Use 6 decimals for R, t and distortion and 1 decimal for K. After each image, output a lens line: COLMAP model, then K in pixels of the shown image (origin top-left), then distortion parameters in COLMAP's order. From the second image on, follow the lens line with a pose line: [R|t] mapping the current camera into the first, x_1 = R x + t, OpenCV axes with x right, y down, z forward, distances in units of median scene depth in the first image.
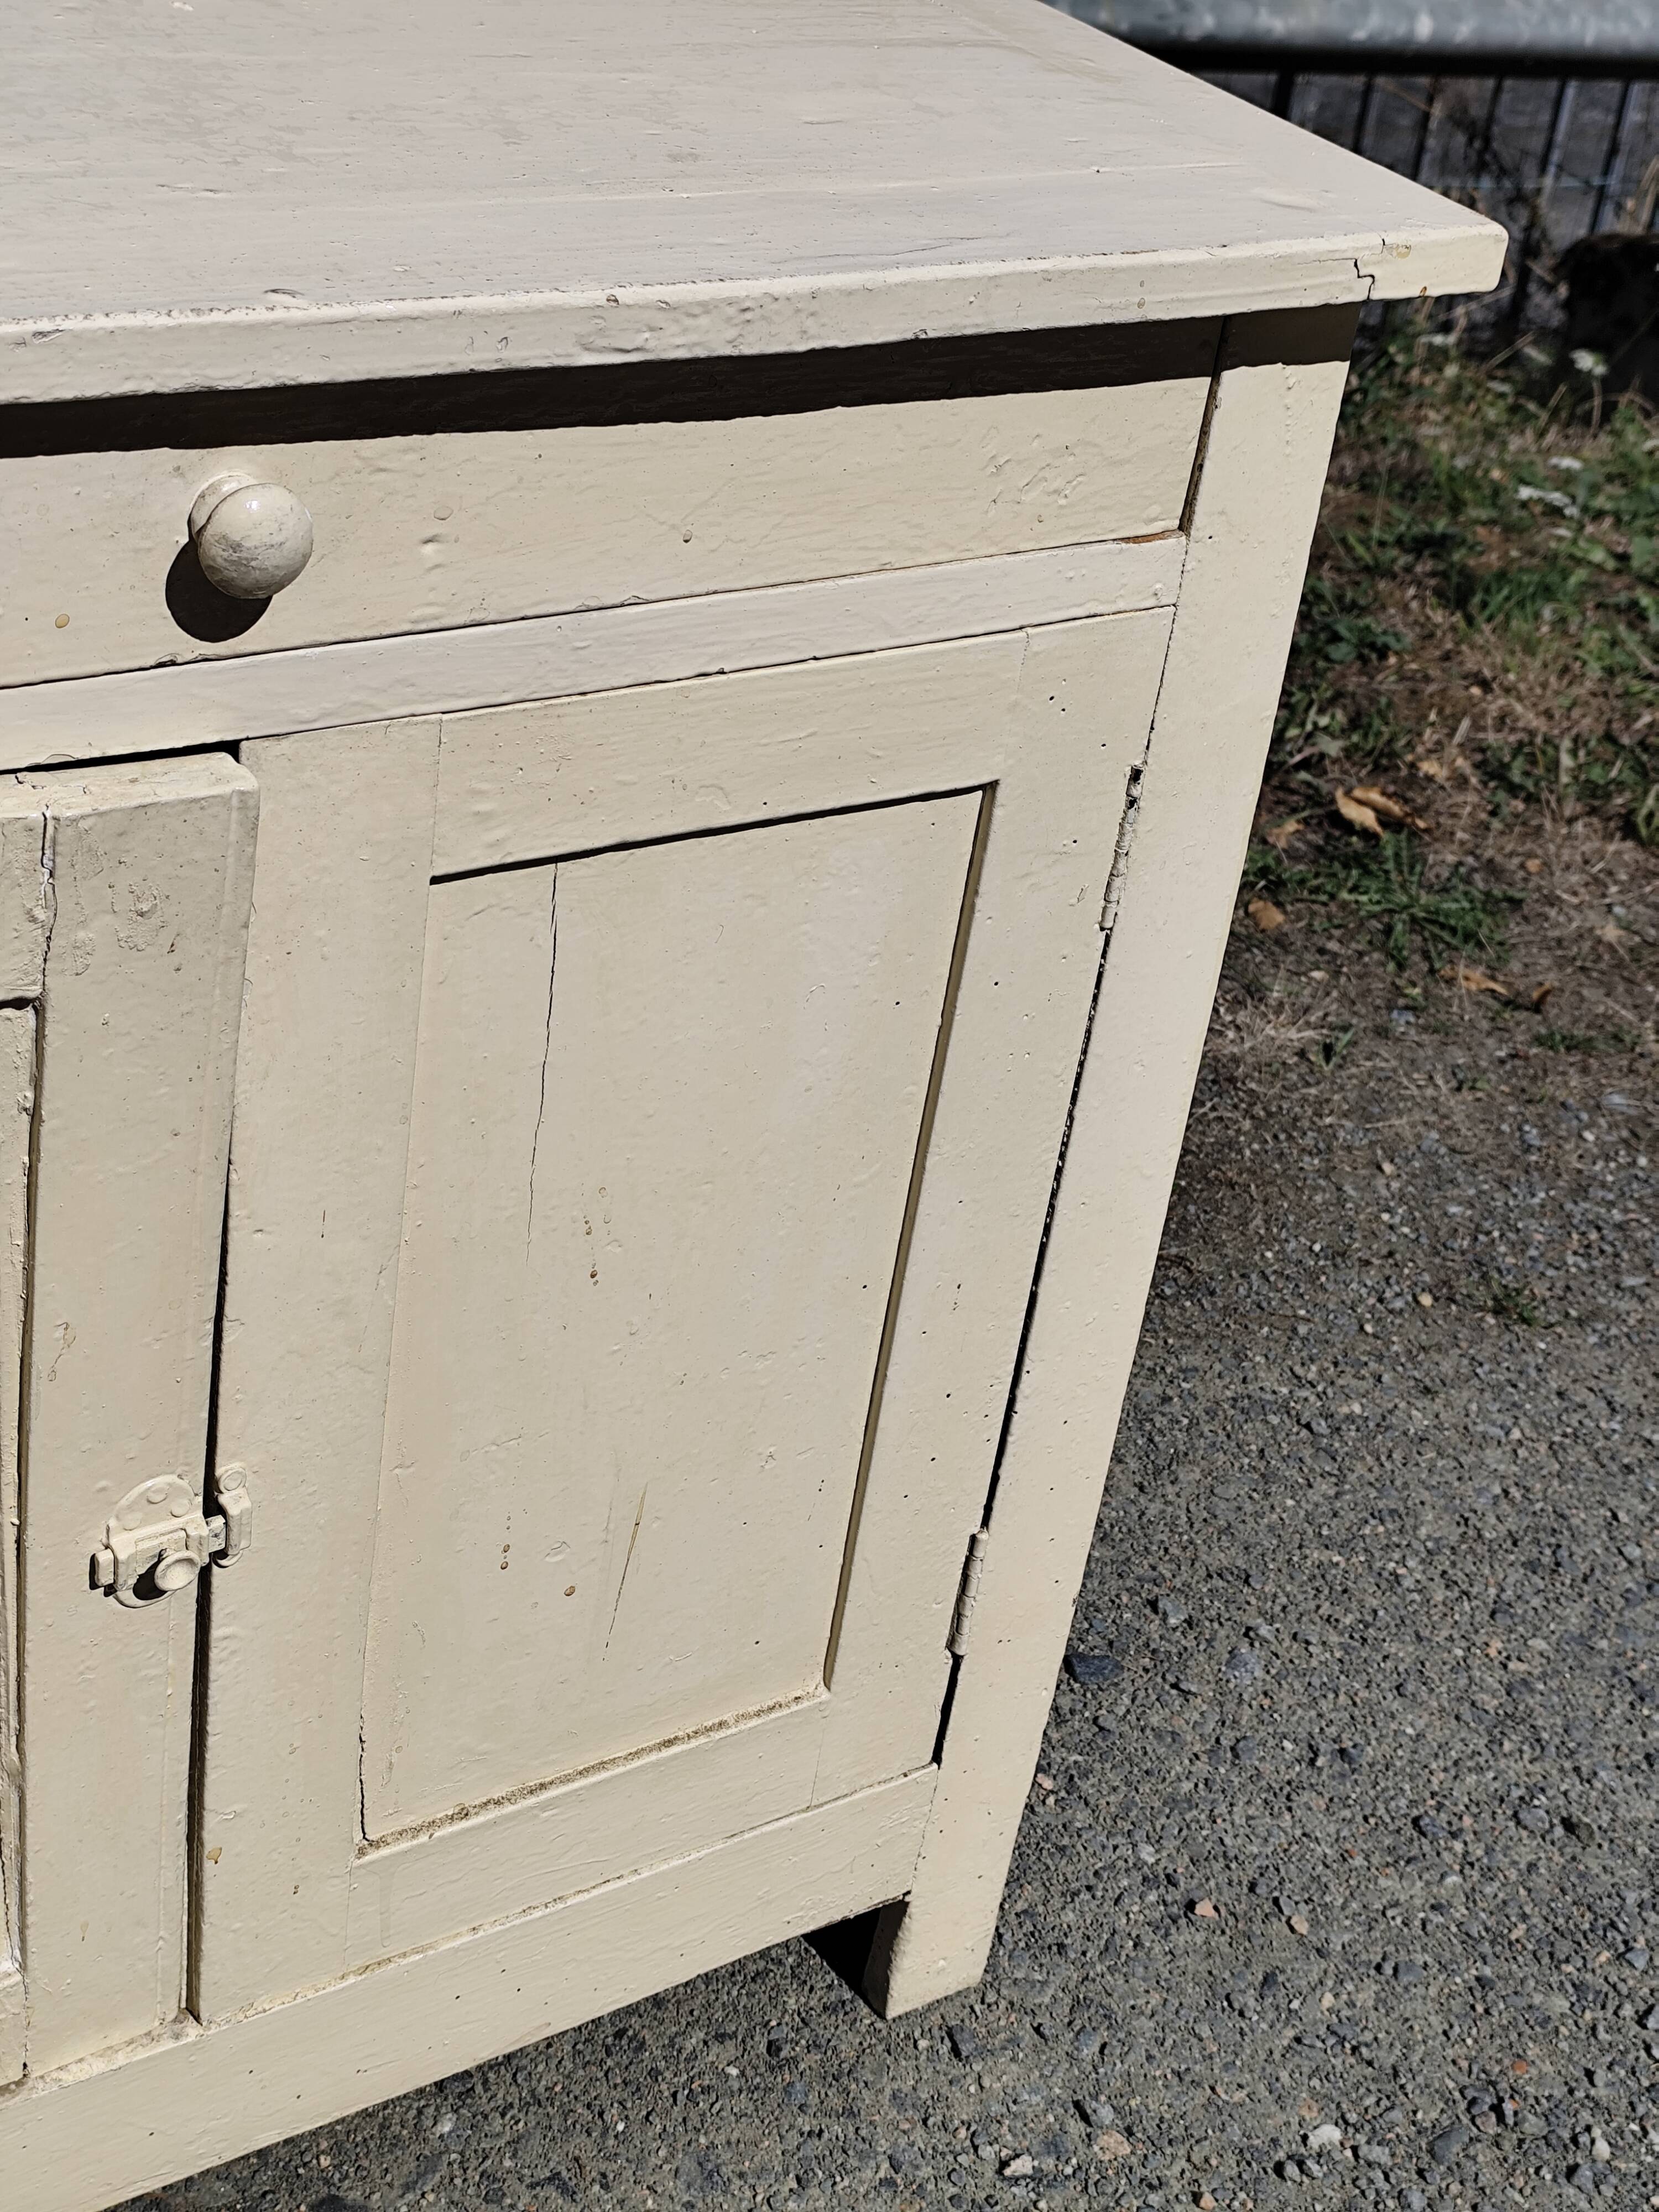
lens RADIAL K [[3033.7, 0, 833.5], [0, 3033.7, 1068.8], [0, 0, 1]] dist [0.125026, -0.385044]
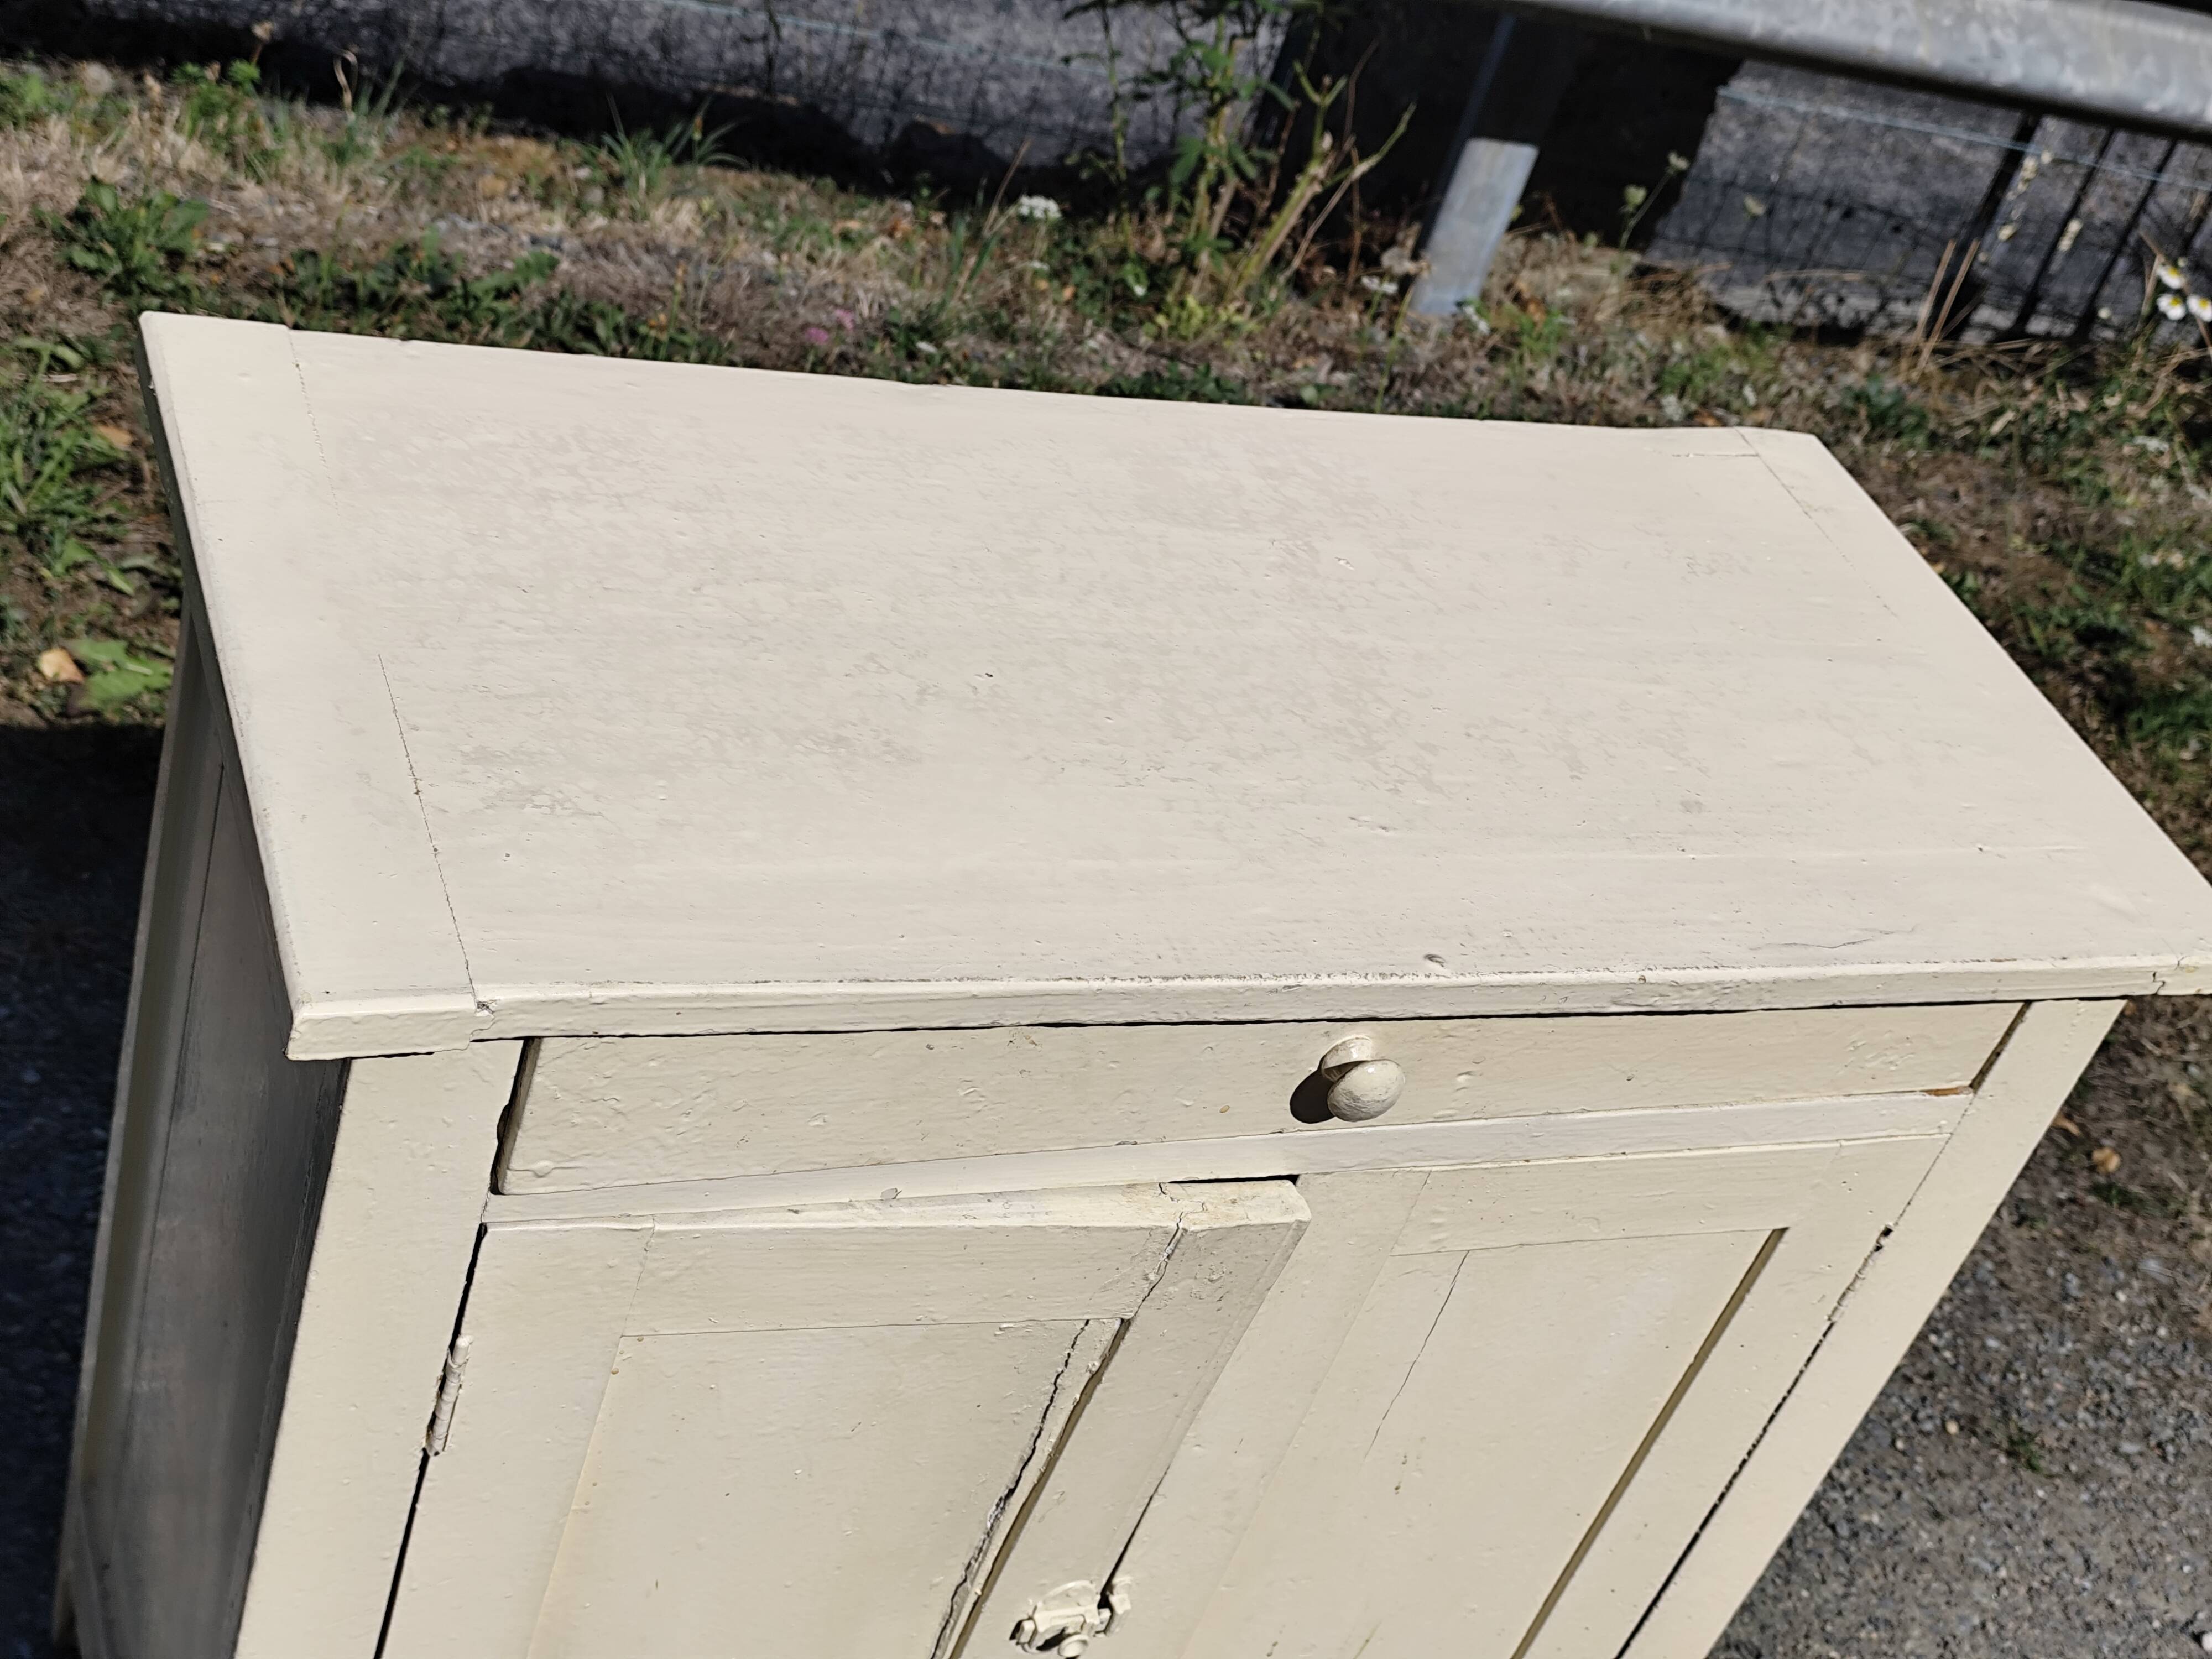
lens RADIAL K [[3028.8, 0, 1091.5], [0, 3028.8, 823.5], [0, 0, 1]] dist [0.123892, -0.358802]
pose [[0.969177, 0.236924, -0.067548, -0.164478], [-0.232825, 0.970456, 0.063303, -0.237155], [0.080551, -0.045625, 0.995706, -0.301673]]
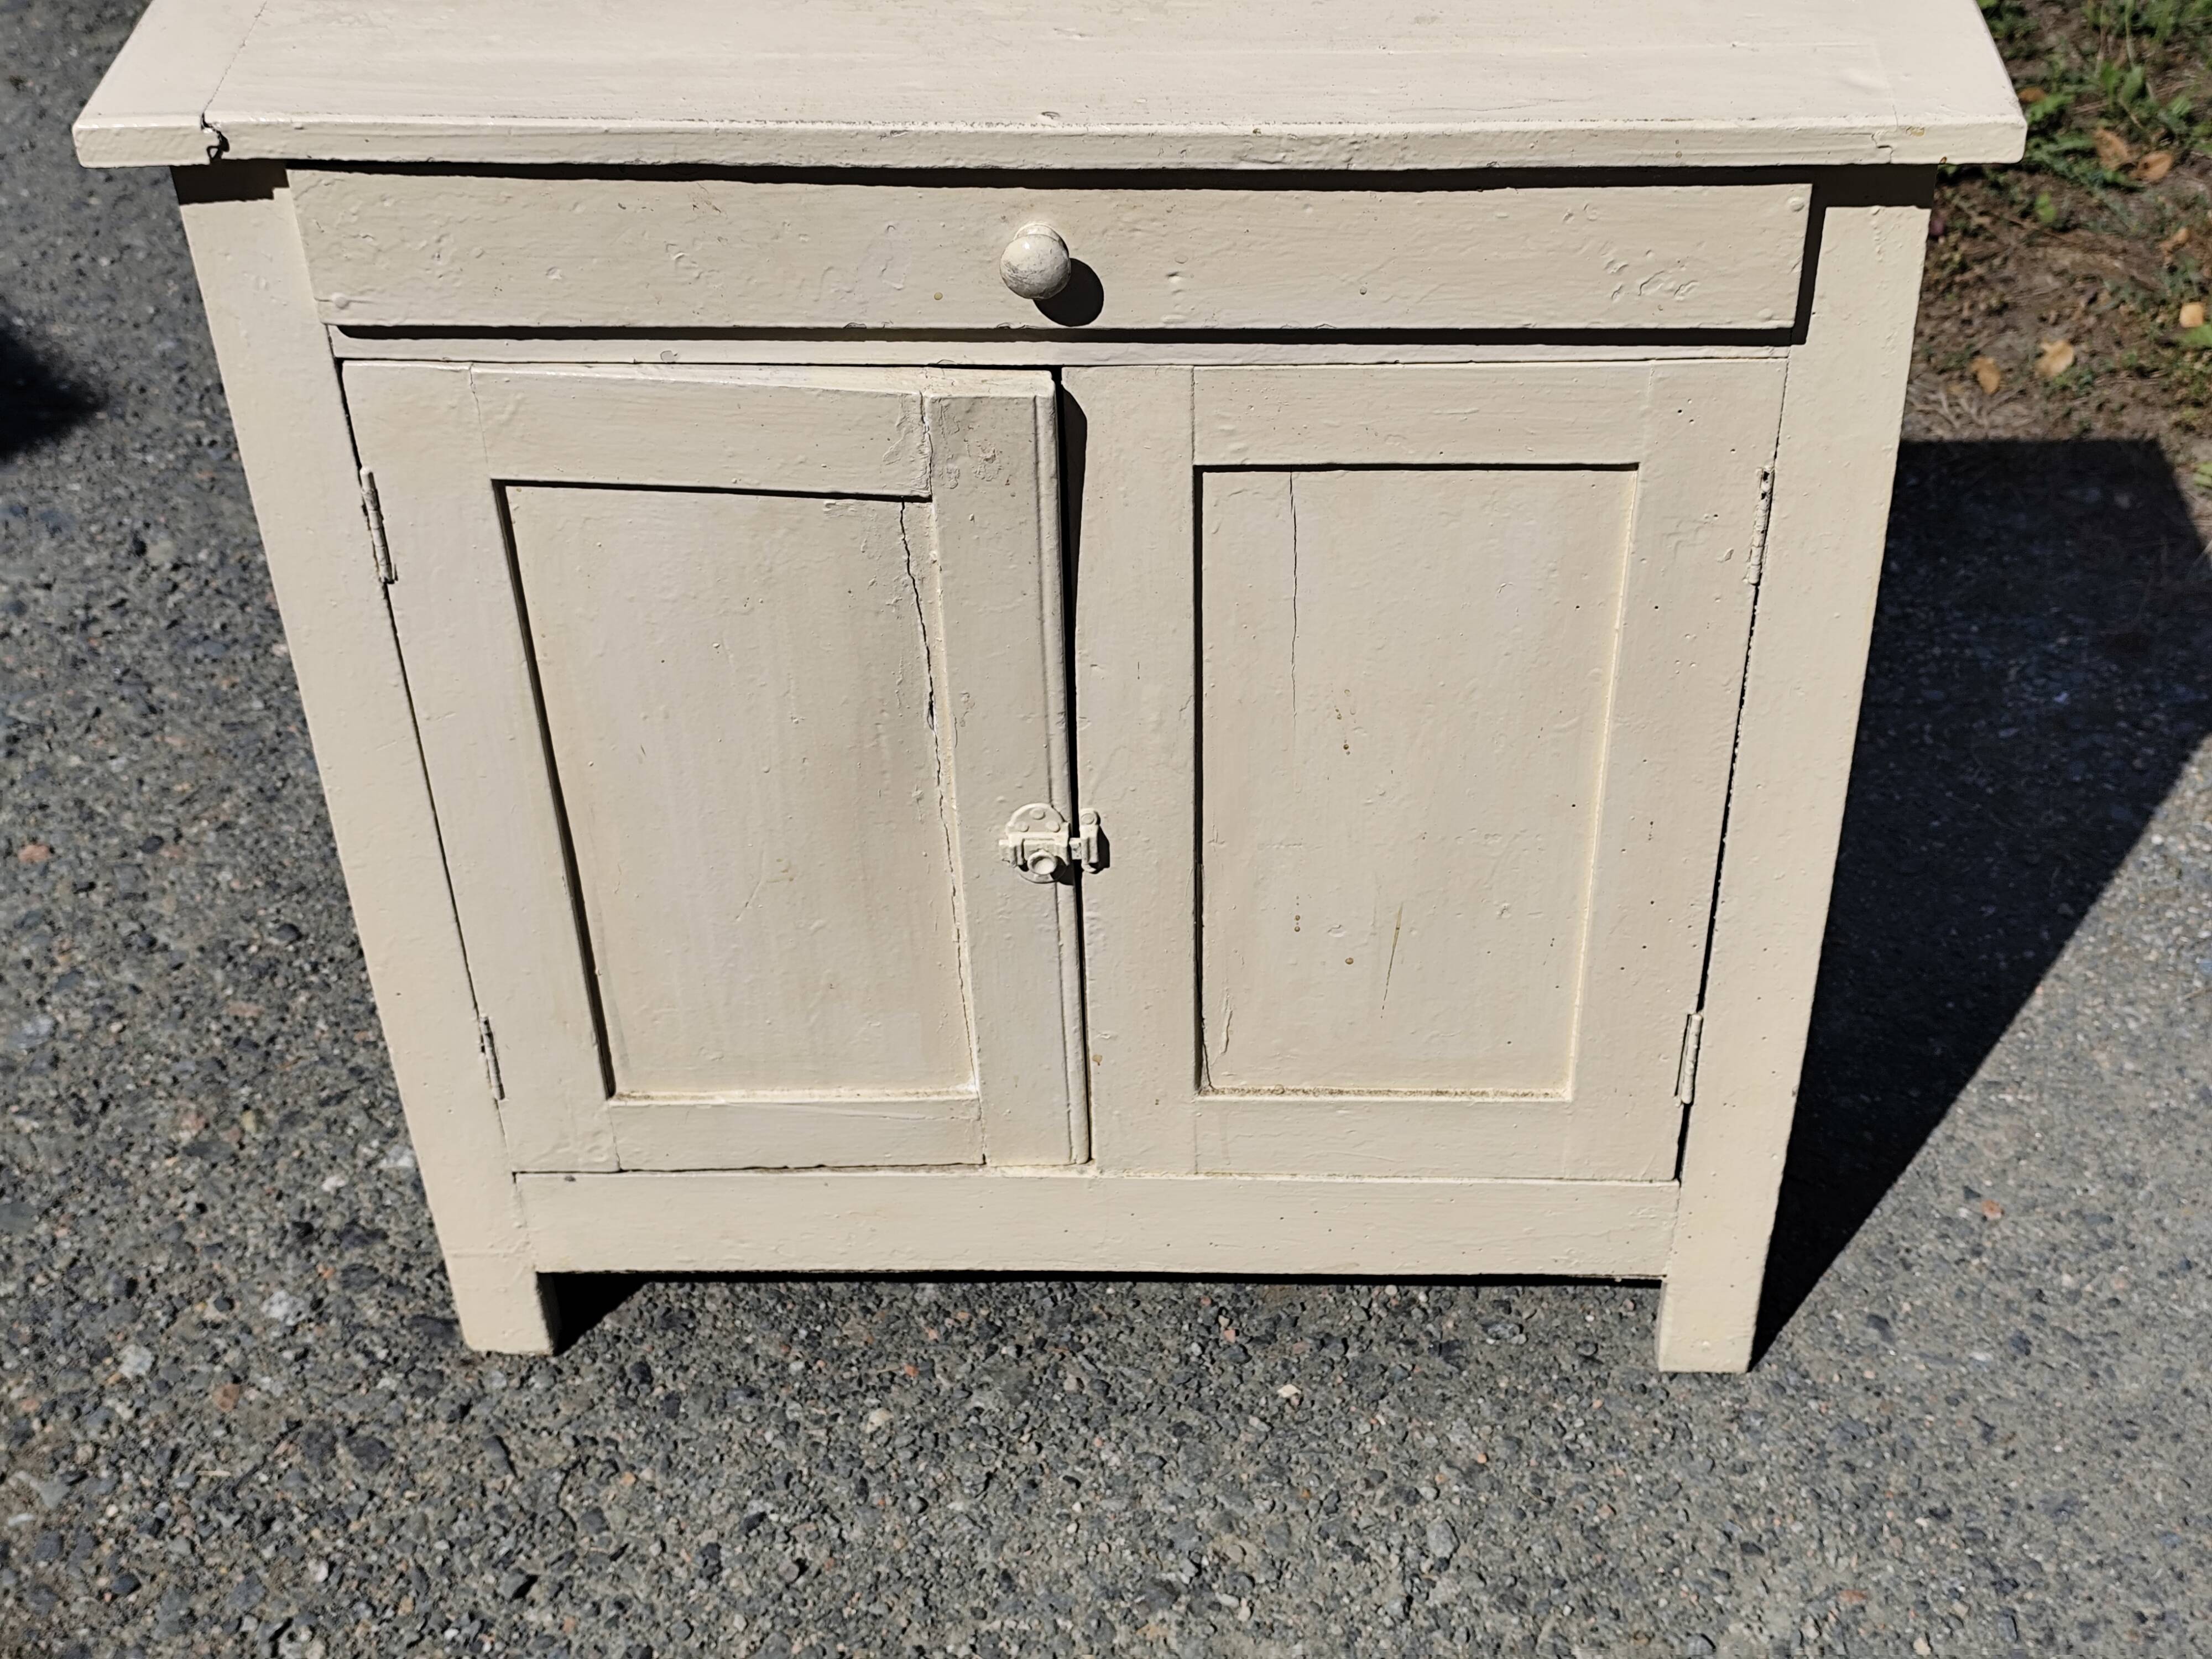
lens RADIAL K [[3033.7, 0, 1116.0], [0, 3033.7, 810.4], [0, 0, 1]] dist [0.125026, -0.385044]
pose [[0.822694, 0.231598, -0.519169, 0.524437], [-0.183903, 0.972569, 0.142438, -0.080092], [0.537917, -0.021706, 0.842718, -0.268255]]
